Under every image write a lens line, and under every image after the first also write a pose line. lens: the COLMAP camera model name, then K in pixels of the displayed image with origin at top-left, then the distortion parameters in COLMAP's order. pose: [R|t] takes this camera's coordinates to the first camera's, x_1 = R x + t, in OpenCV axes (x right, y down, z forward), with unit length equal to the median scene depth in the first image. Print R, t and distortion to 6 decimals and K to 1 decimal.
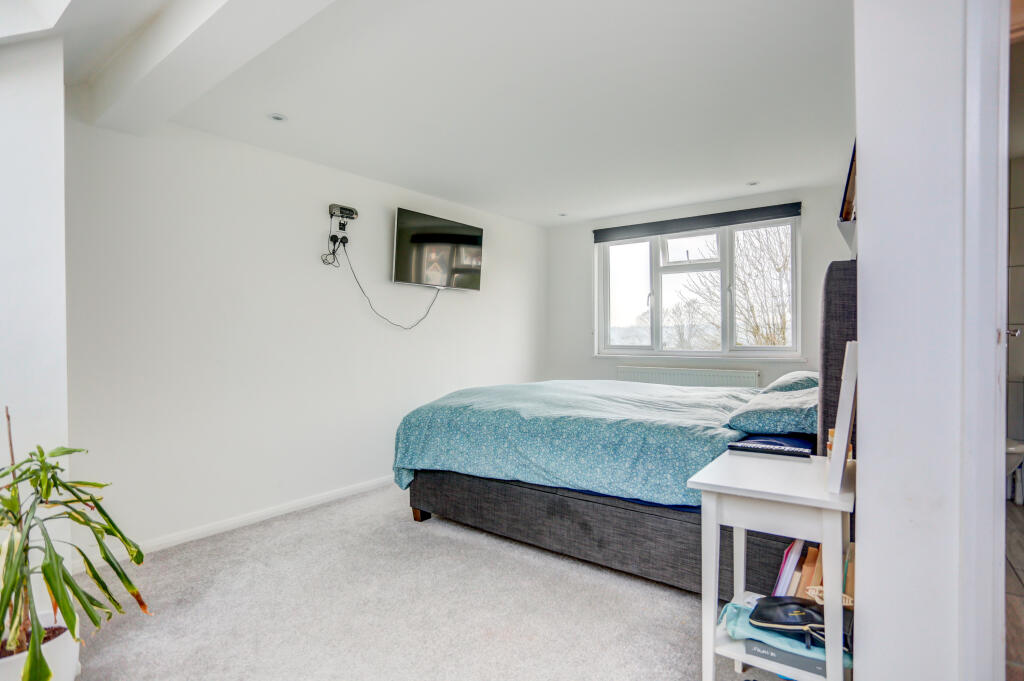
lens RADIAL K [[511.7, 0, 520.2], [0, 511.7, 339.3], [0, 0, 1]] dist [-0.055400, 0.011572]
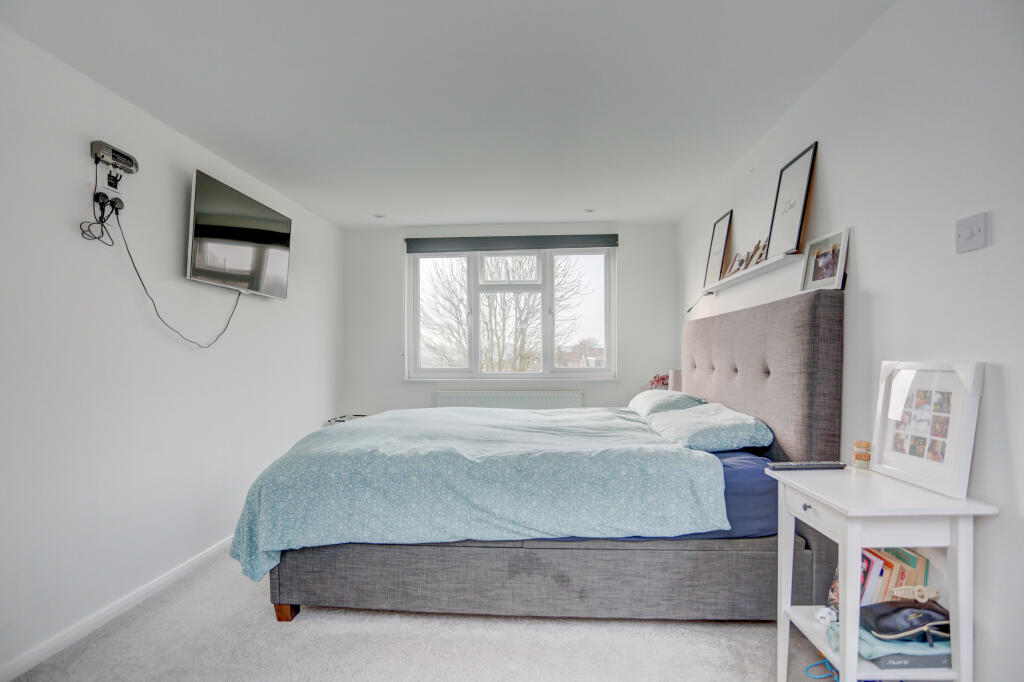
lens RADIAL K [[511.7, 0, 495.5], [0, 511.7, 373.7], [0, 0, 1]] dist [-0.055400, 0.011572]
pose [[0.839676, -0.016695, 0.542830, -0.360639], [0.004137, 0.999695, 0.024348, 0.000074], [-0.543071, -0.018199, 0.839489, 0.291390]]
